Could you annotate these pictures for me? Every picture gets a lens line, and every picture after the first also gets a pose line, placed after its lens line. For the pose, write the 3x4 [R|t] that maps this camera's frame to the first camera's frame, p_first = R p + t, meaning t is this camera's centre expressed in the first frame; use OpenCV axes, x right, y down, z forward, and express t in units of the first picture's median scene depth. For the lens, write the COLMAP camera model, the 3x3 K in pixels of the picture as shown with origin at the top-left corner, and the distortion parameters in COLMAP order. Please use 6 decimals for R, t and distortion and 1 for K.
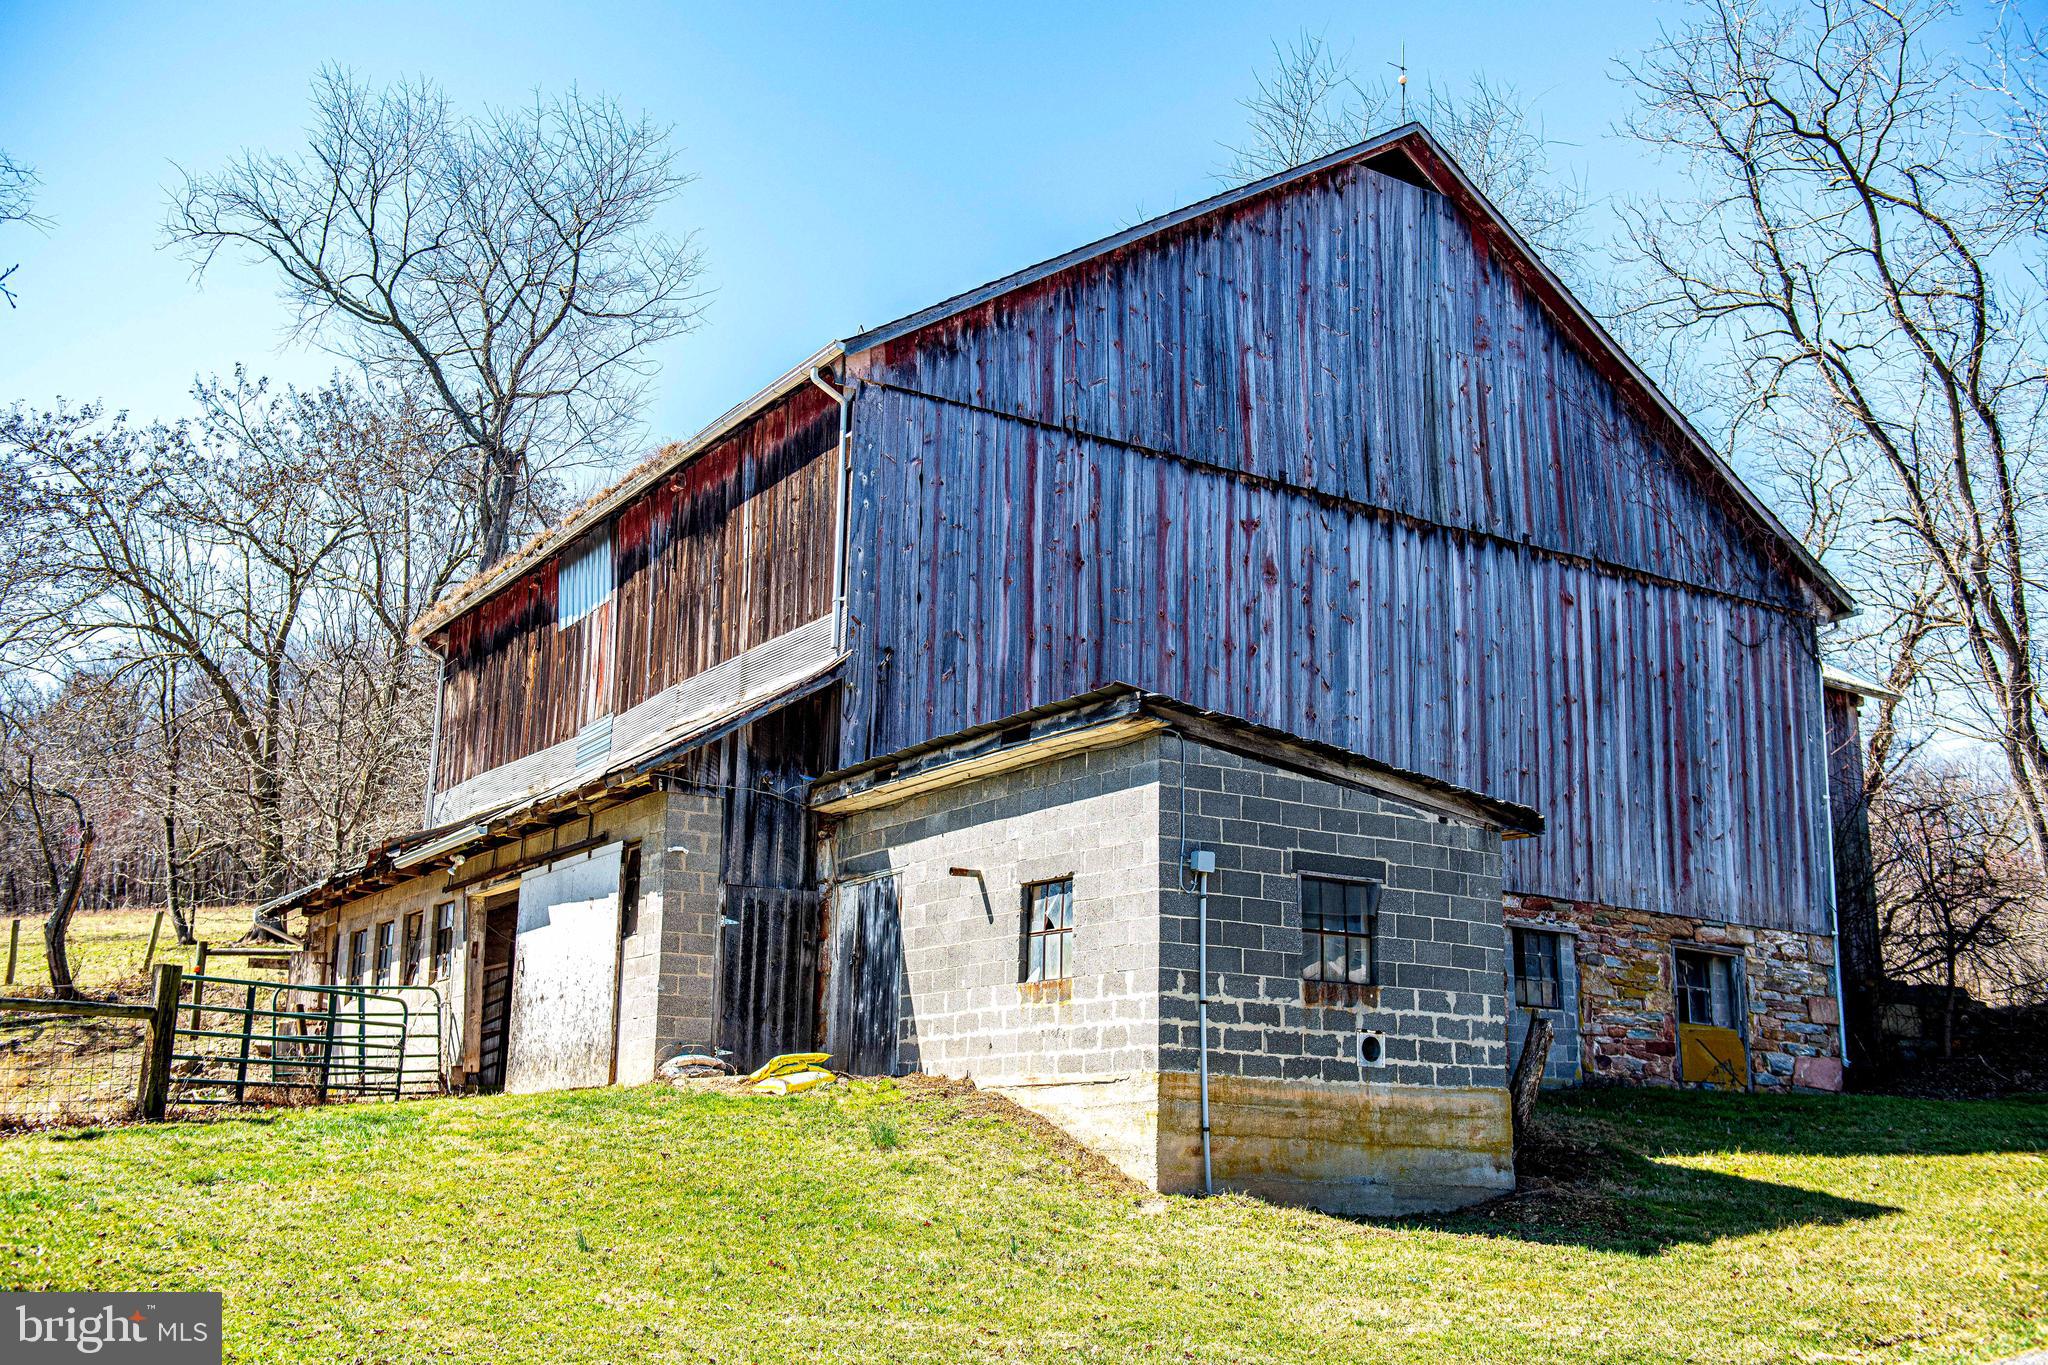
lens RADIAL K [[2232.7, 0, 1025.8], [0, 2232.7, 686.4], [0, 0, 1]] dist [0.069206, 0.000000]
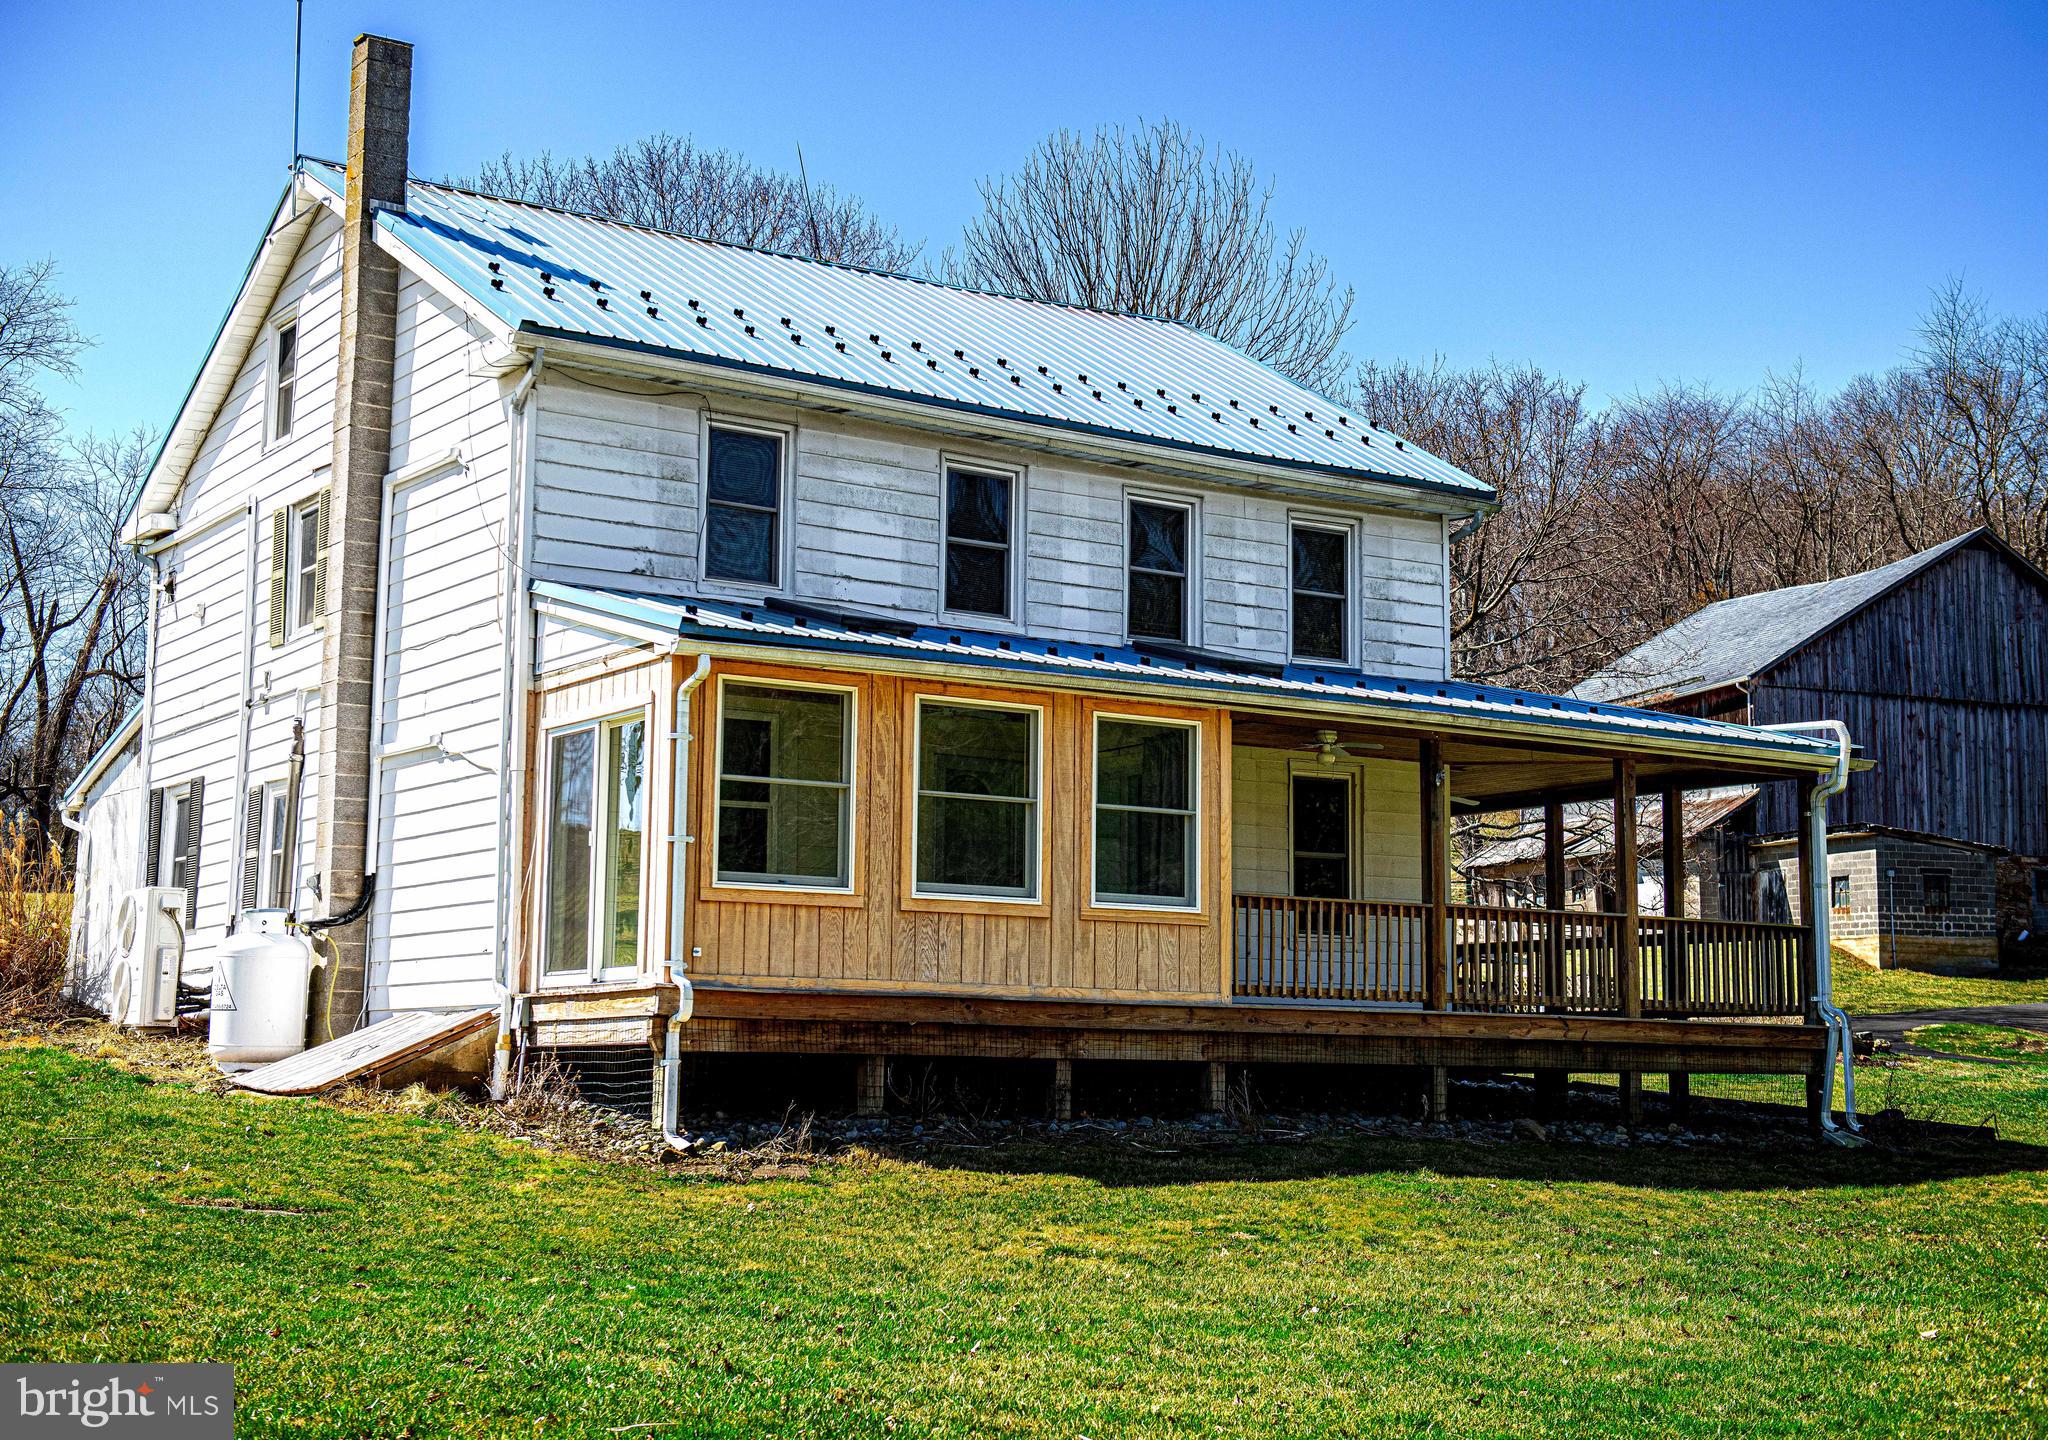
lens RADIAL K [[2908.7, 0, 1020.5], [0, 2908.7, 711.0], [0, 0, 1]] dist [0.153596, 0.000000]
pose [[0.973218, -0.039276, -0.226503, -0.127531], [0.061765, 0.993742, 0.093071, -0.464990], [0.221430, -0.104569, 0.969554, -2.521586]]
